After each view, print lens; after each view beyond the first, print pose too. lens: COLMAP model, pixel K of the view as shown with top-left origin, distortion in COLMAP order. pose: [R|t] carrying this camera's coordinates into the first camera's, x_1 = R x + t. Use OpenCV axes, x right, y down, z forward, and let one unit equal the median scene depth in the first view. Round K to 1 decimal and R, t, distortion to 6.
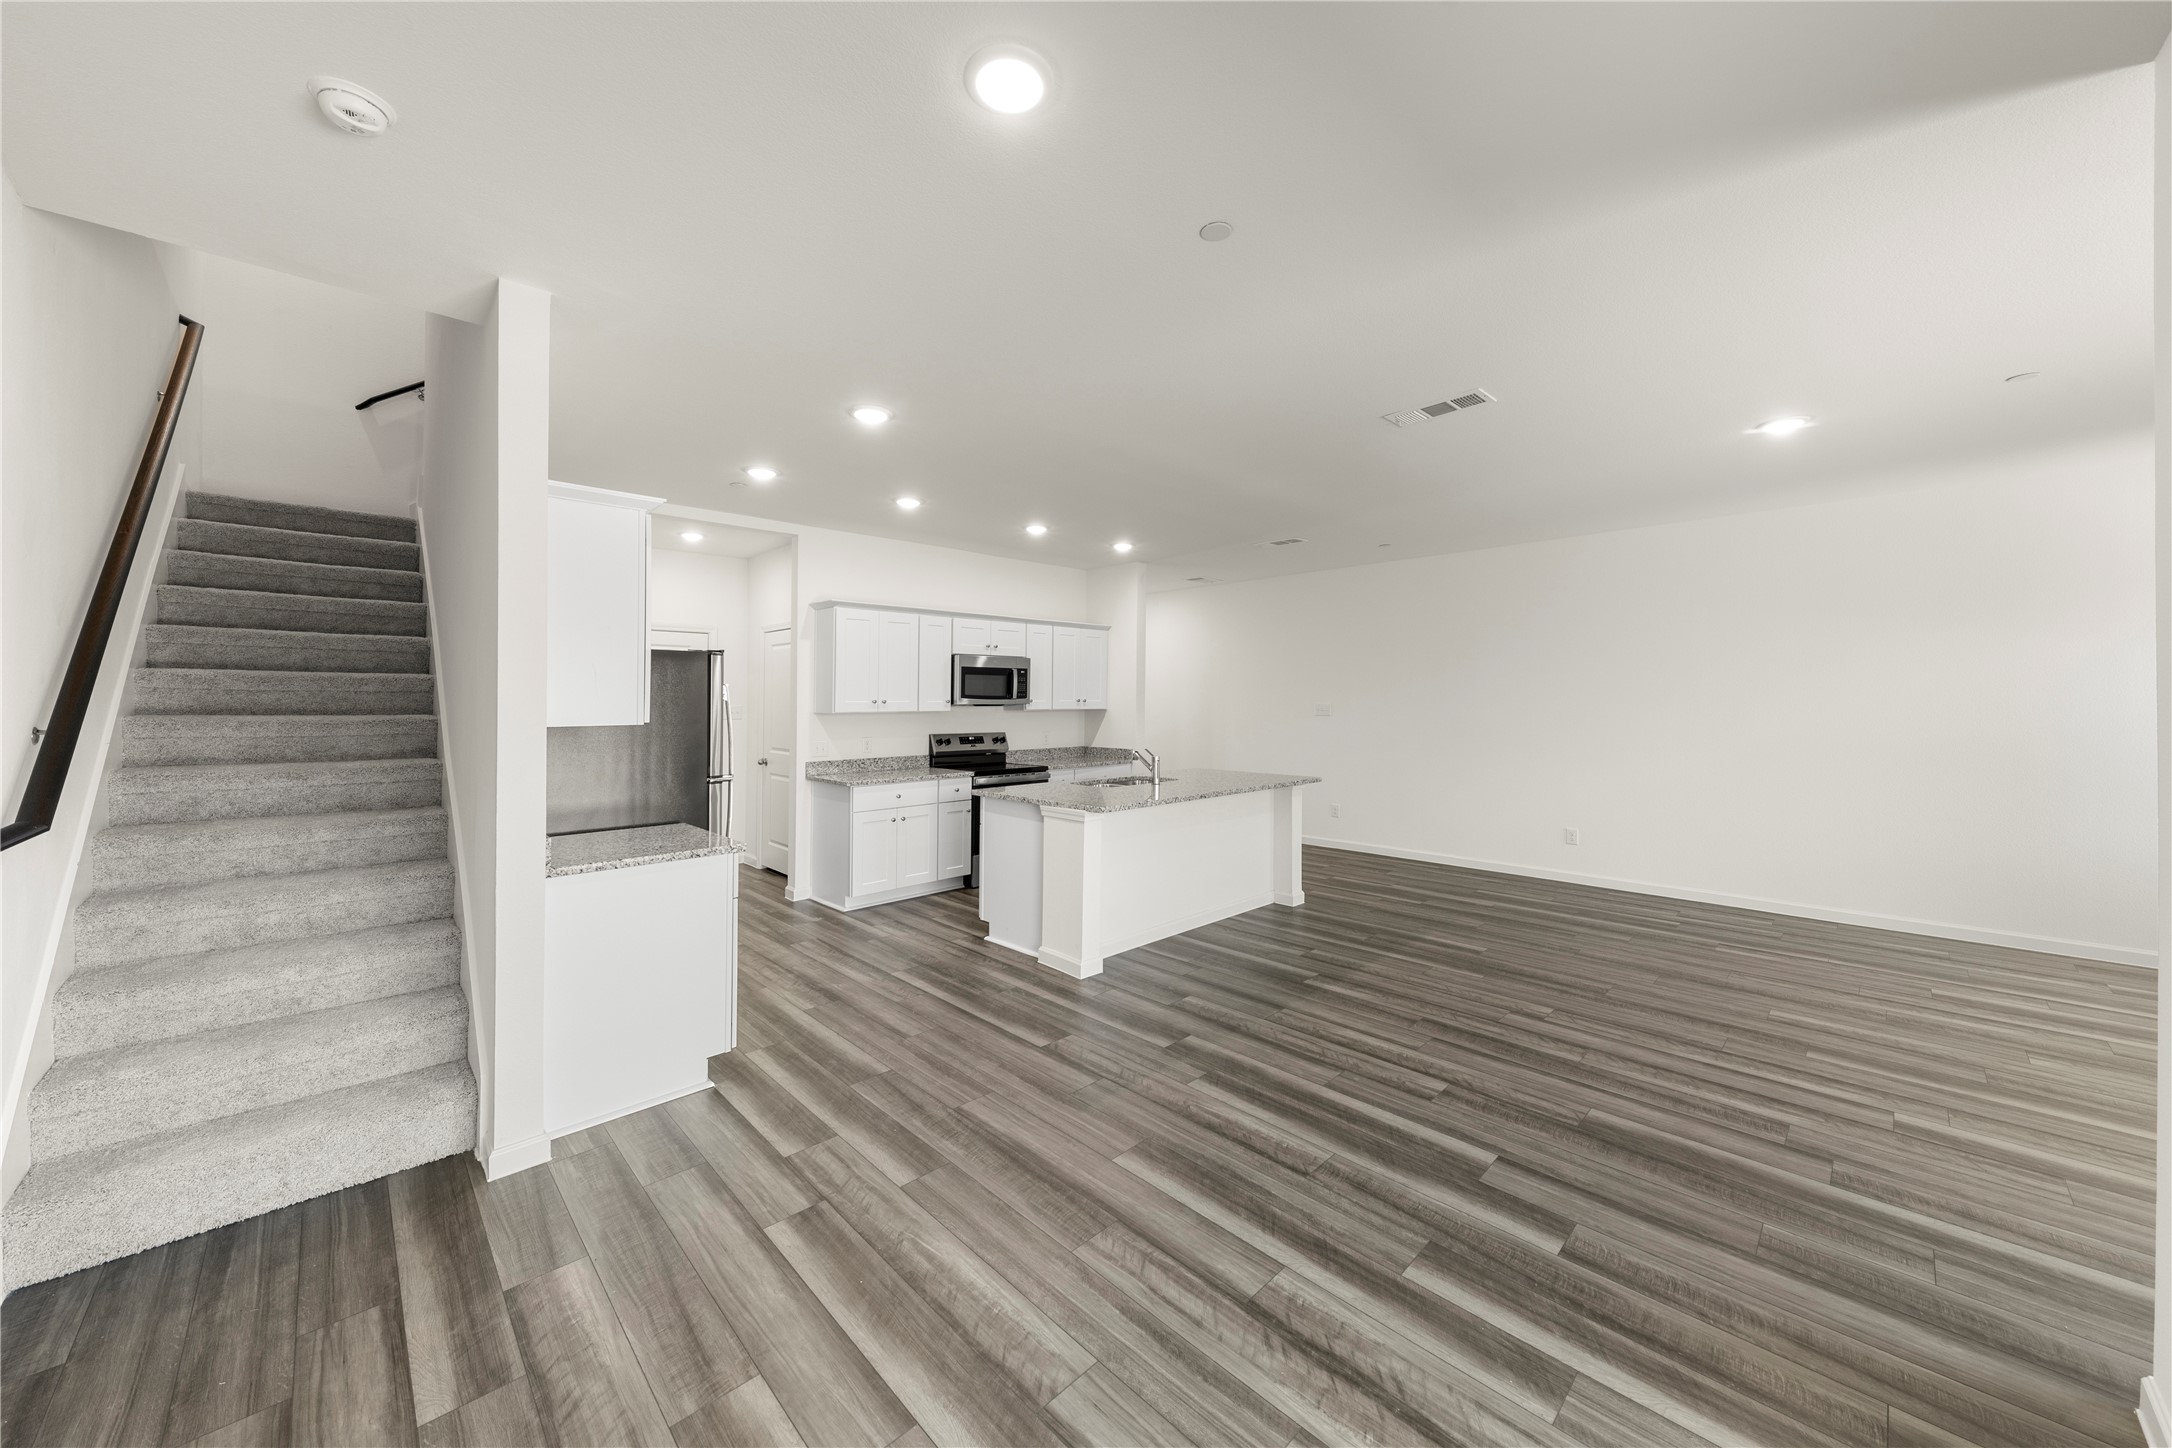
lens RADIAL K [[748.3, 0, 1107.1], [0, 748.3, 707.5], [0, 0, 1]] dist [0.000275, -0.001045]
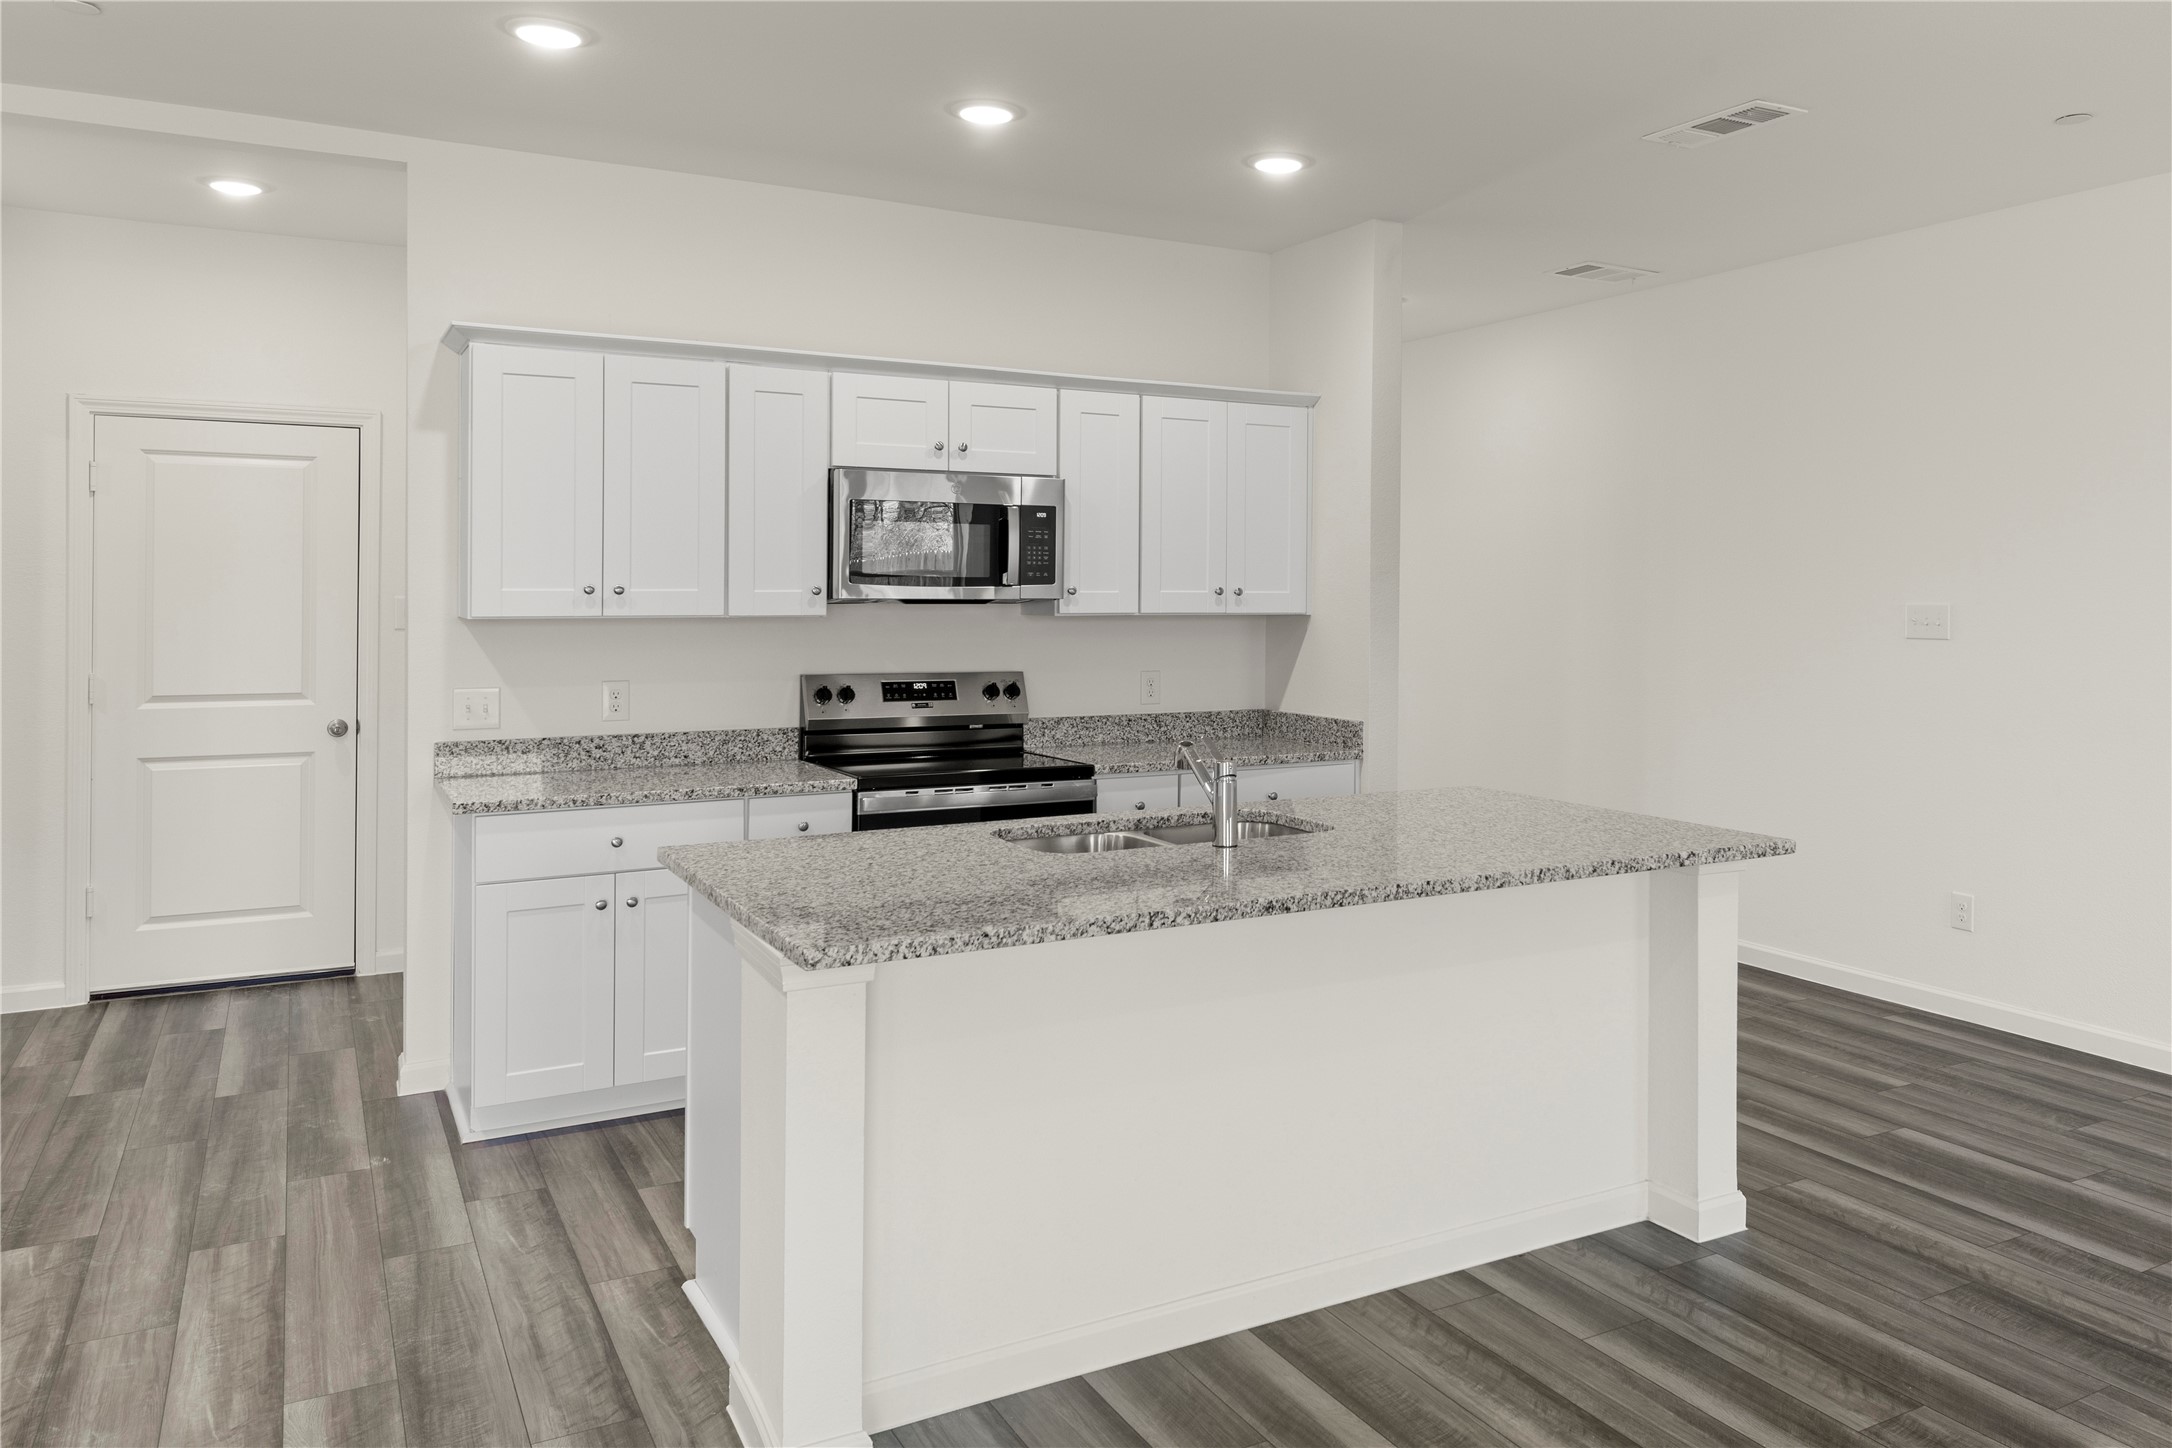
lens RADIAL K [[1526.2, 0, 1283.1], [0, 1526.2, 605.4], [0, 0, 1]] dist [0.003377, 0.001020]
pose [[0.975872, 0.007502, -0.218214, 0.339581], [-0.009031, 0.999941, -0.006009, 0.004165], [0.218156, 0.007835, 0.975882, 0.518061]]
